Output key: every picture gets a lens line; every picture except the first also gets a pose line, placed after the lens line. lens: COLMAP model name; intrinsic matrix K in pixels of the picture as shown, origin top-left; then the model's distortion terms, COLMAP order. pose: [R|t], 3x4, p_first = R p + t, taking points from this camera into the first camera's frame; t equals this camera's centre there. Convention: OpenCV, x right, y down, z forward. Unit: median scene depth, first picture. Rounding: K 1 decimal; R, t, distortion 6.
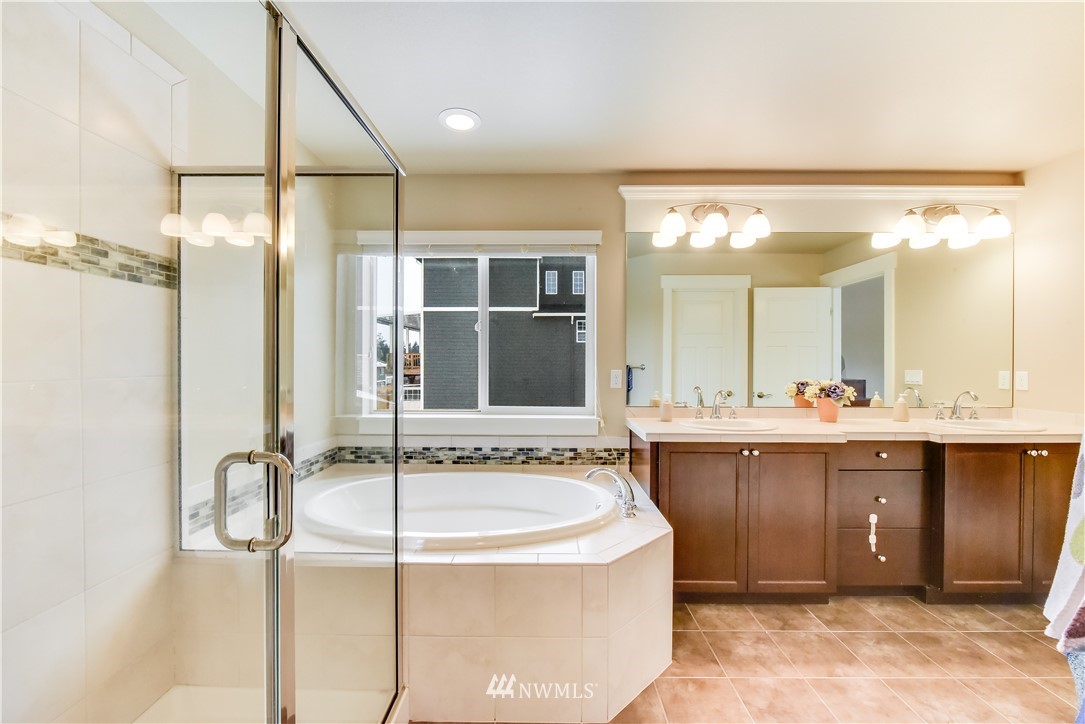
lens RADIAL K [[435.2, 0, 547.6], [0, 435.2, 358.7], [0, 0, 1]] dist [-0.003394, -0.000213]
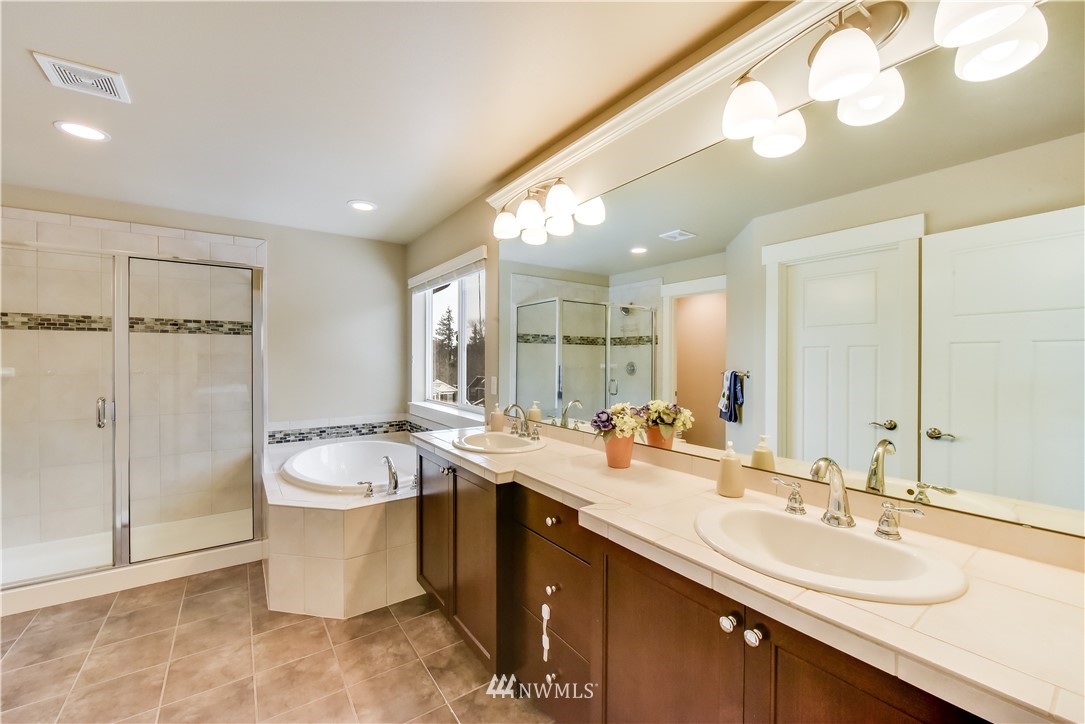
lens RADIAL K [[435.2, 0, 547.6], [0, 435.2, 358.7], [0, 0, 1]] dist [-0.003394, -0.000213]
pose [[0.581174, -0.000726, -0.813779, 1.343804], [0.003121, 0.999994, 0.001337, -0.023272], [0.813773, -0.003316, 0.581173, 0.636920]]
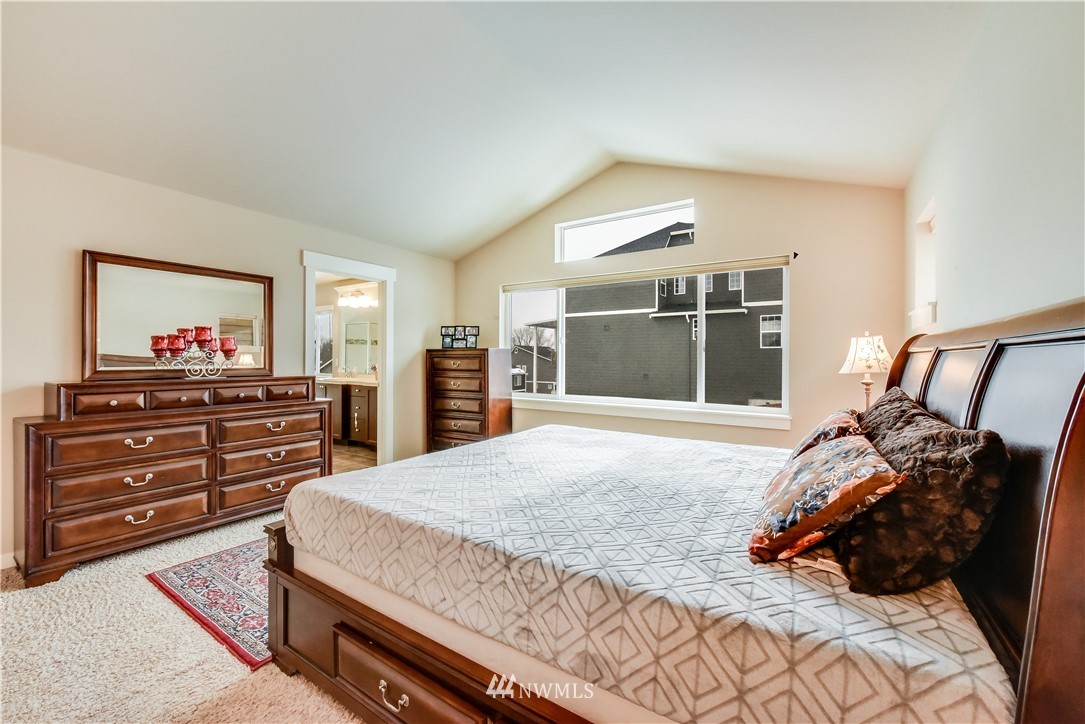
lens RADIAL K [[444.6, 0, 540.7], [0, 444.6, 357.5], [0, 0, 1]] dist [-0.001945, -0.000107]
pose [[0.826342, 0.002177, -0.563164, 3.297763], [-0.001334, 0.999997, 0.001908, 0.016584], [0.563166, -0.000825, 0.826343, -0.609926]]
